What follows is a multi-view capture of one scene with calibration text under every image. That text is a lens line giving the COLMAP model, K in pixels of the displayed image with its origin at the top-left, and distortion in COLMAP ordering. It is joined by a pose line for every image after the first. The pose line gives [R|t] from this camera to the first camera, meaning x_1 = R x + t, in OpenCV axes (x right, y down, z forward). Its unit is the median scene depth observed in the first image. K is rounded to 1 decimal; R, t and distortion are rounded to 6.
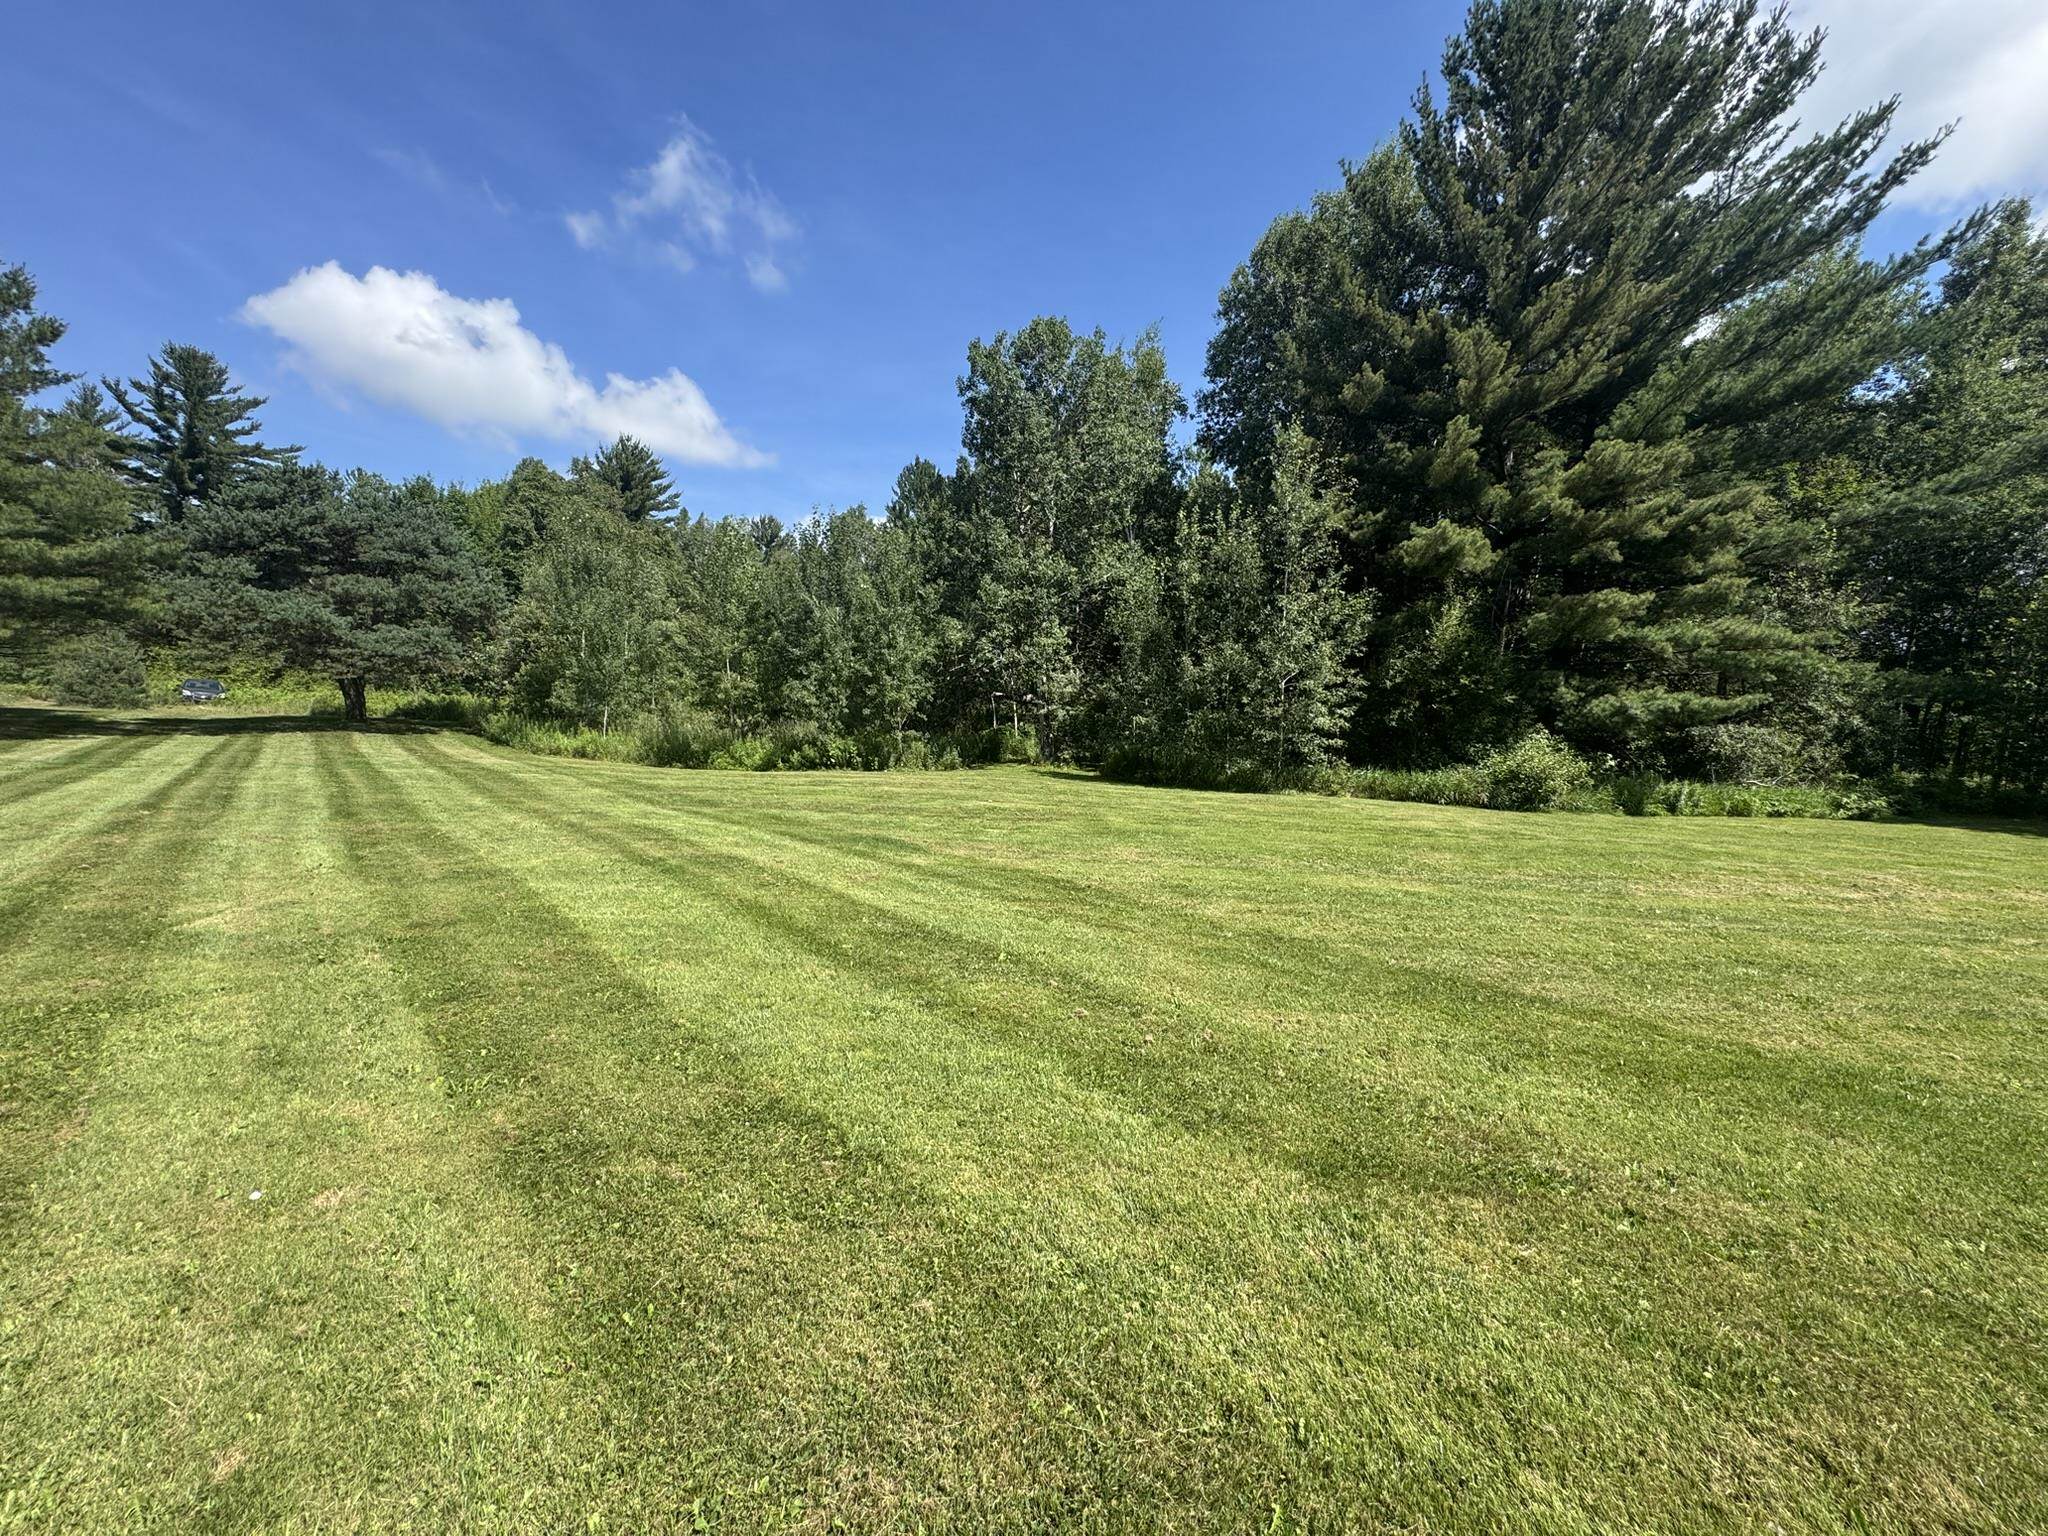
lens RADIAL K [[821.6, 0, 1024.0], [0, 821.6, 768.0], [0, 0, 1]] dist [0.001088, -0.000140]
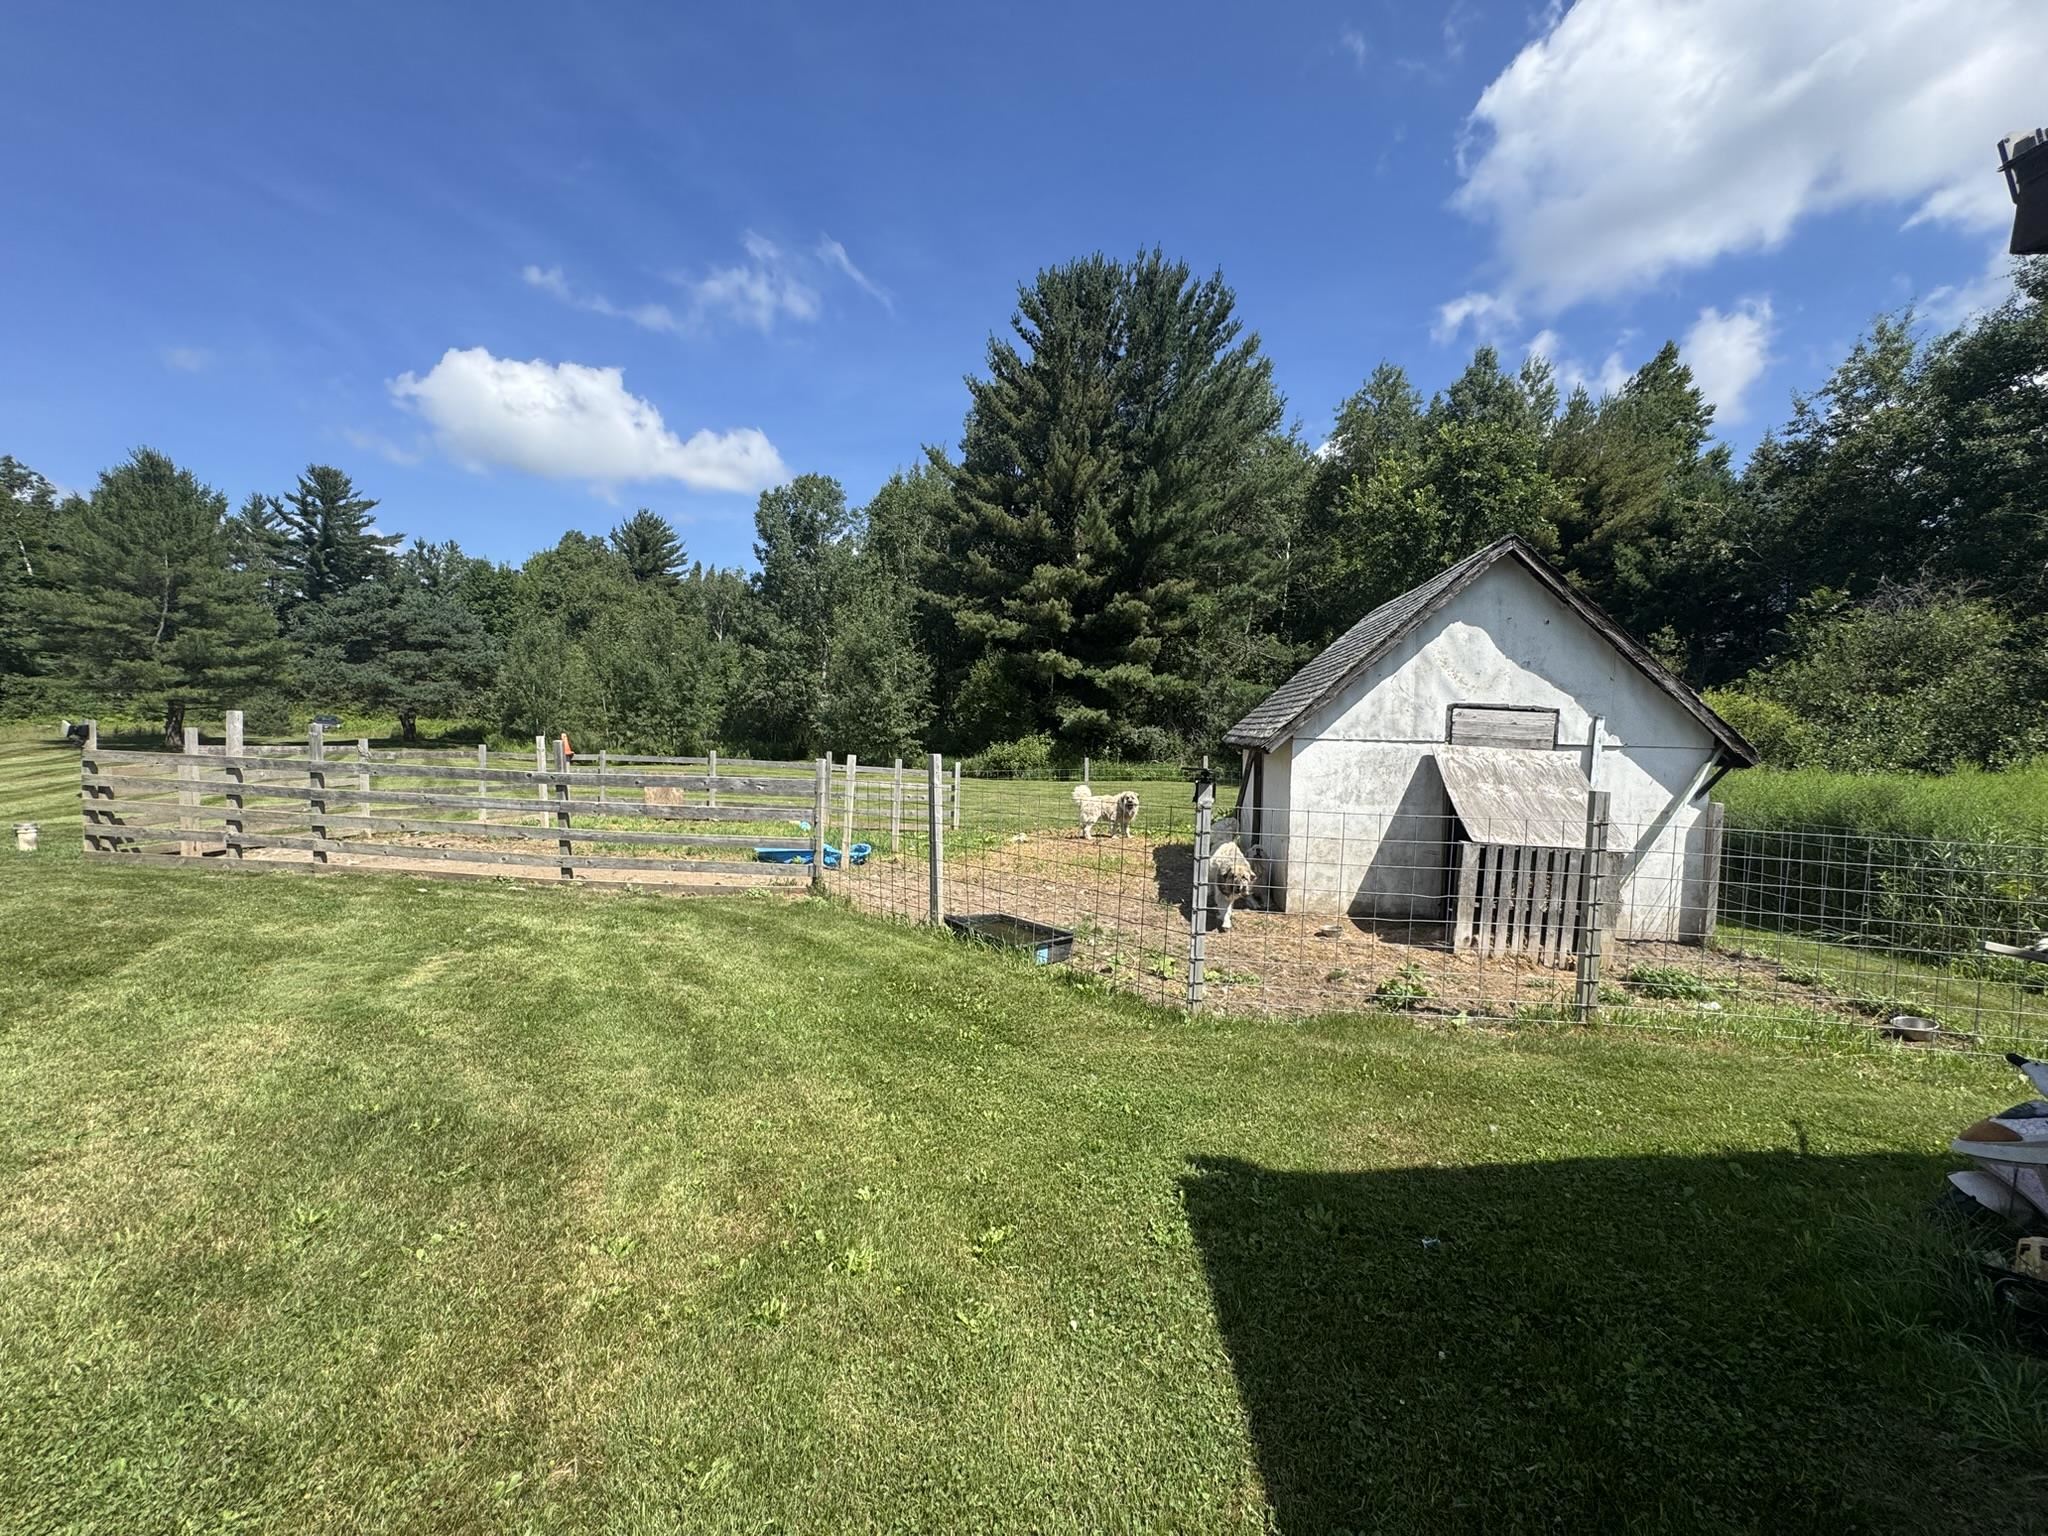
lens RADIAL K [[815.3, 0, 1024.0], [0, 815.3, 768.0], [0, 0, 1]] dist [0.000140, 0.000155]
pose [[0.995087, -0.016691, -0.097586, 0.538418], [0.015854, 0.999831, -0.009350, 0.029259], [0.097726, 0.007757, 0.995183, -0.464422]]
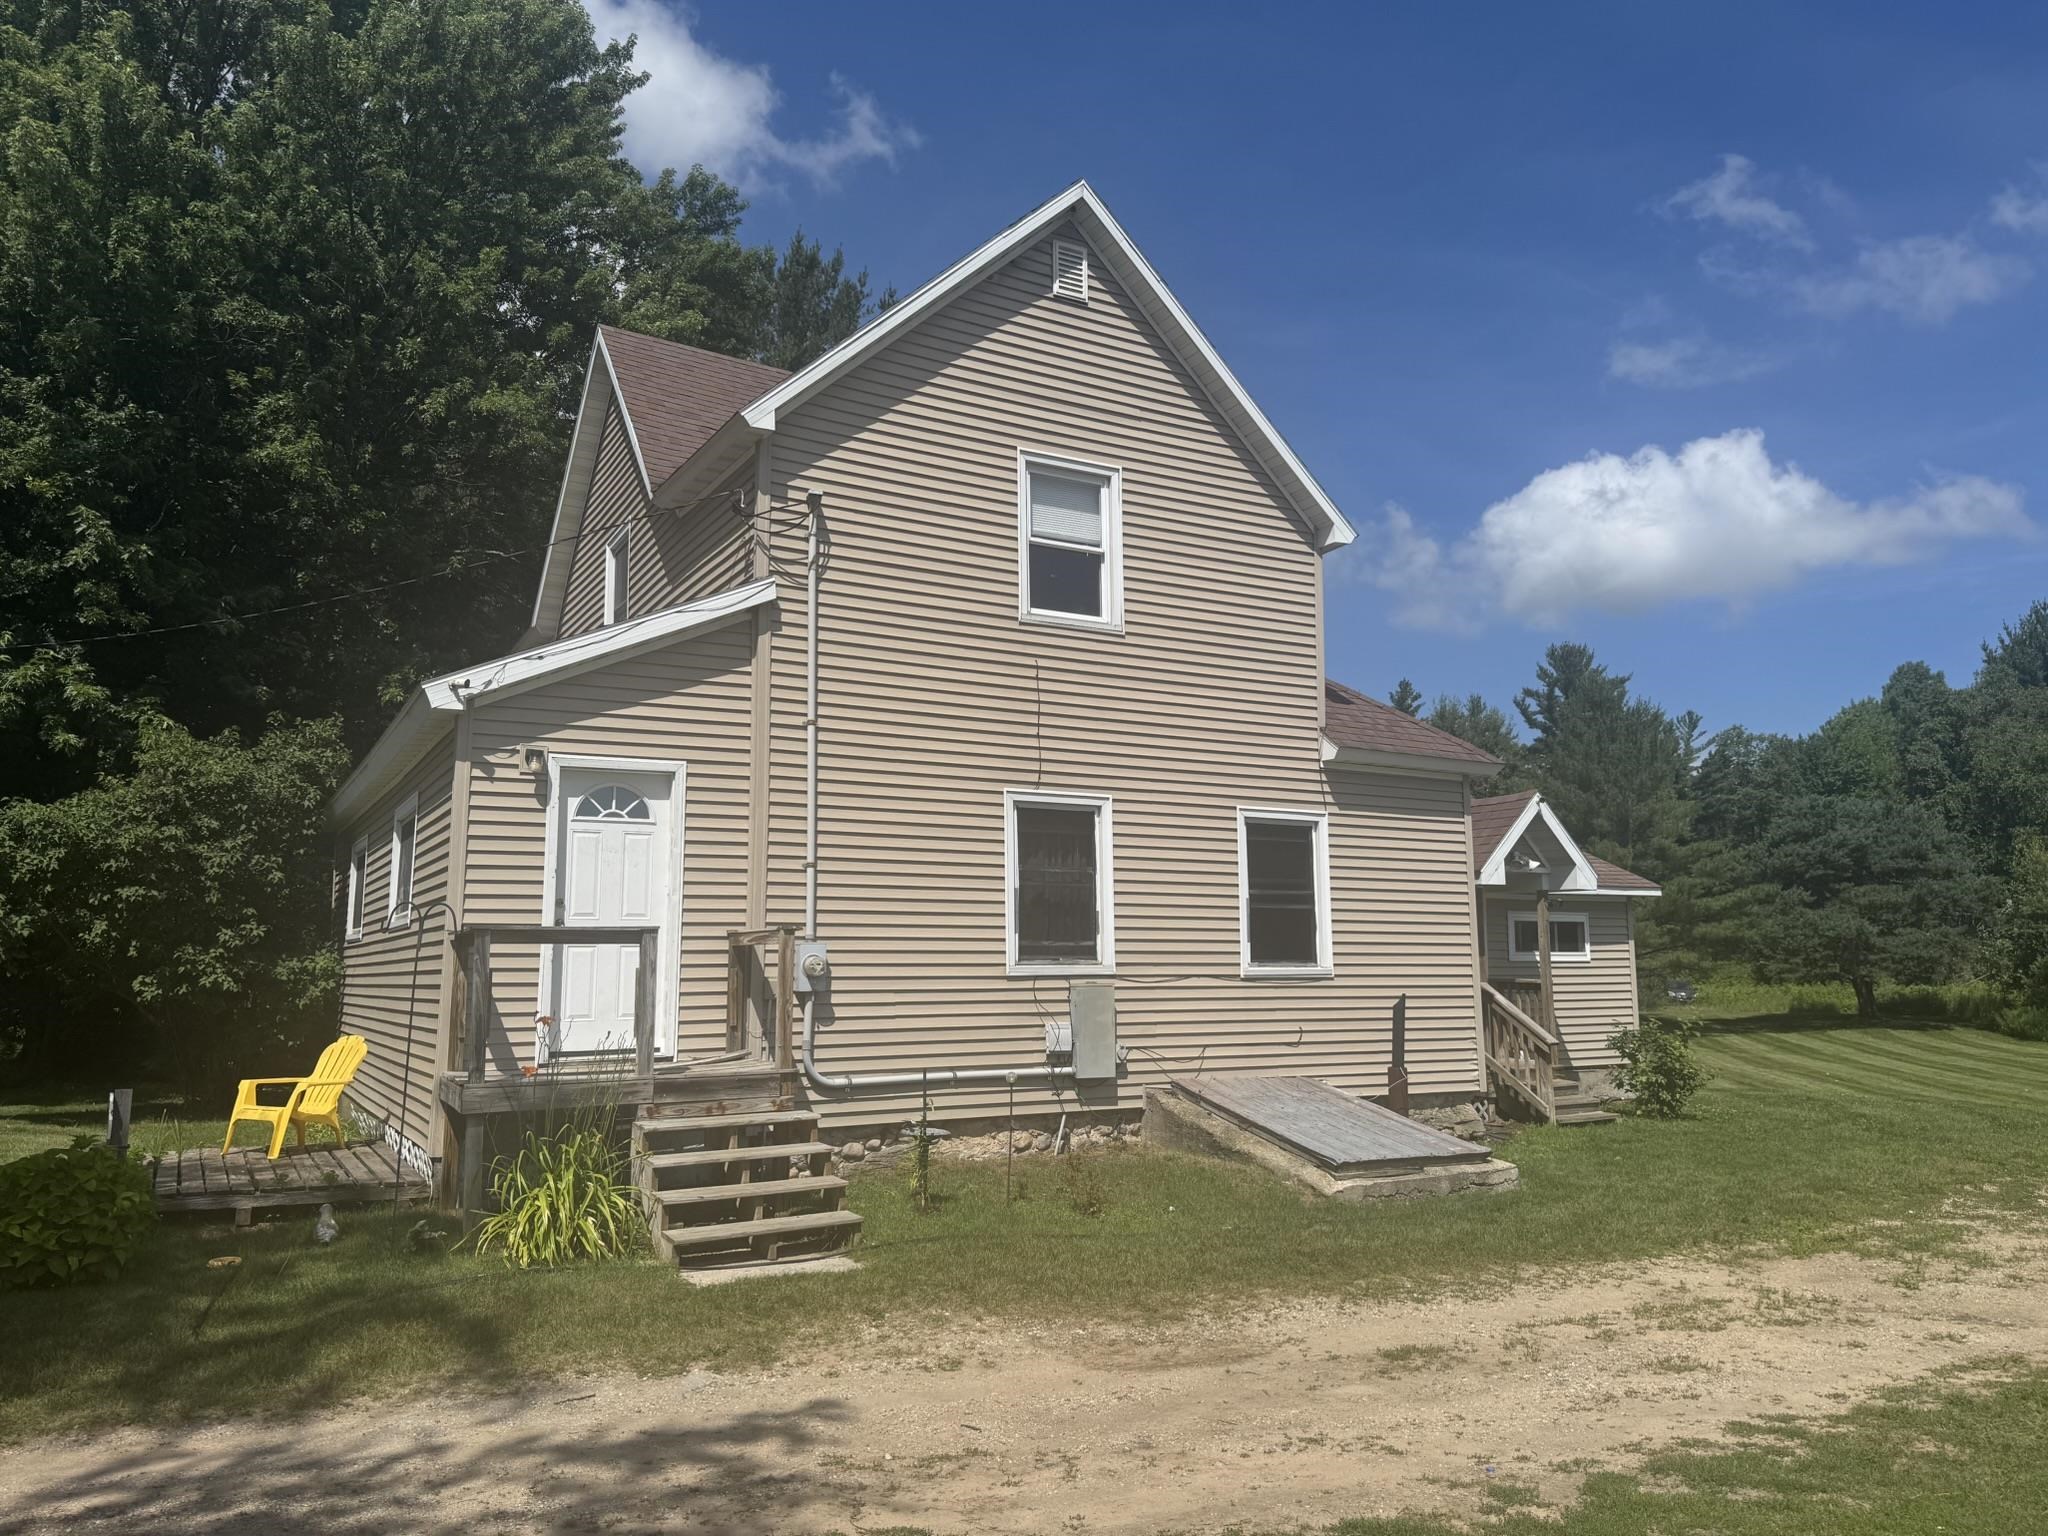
lens RADIAL K [[1421.4, 0, 1024.0], [0, 1421.4, 768.0], [0, 0, 1]] dist [-0.002882, -0.002359]
pose [[0.499509, -0.165130, -0.850425, 0.267040], [-0.023898, 0.978665, -0.204068, 0.028538], [0.865979, 0.122257, 0.484905, -0.921389]]
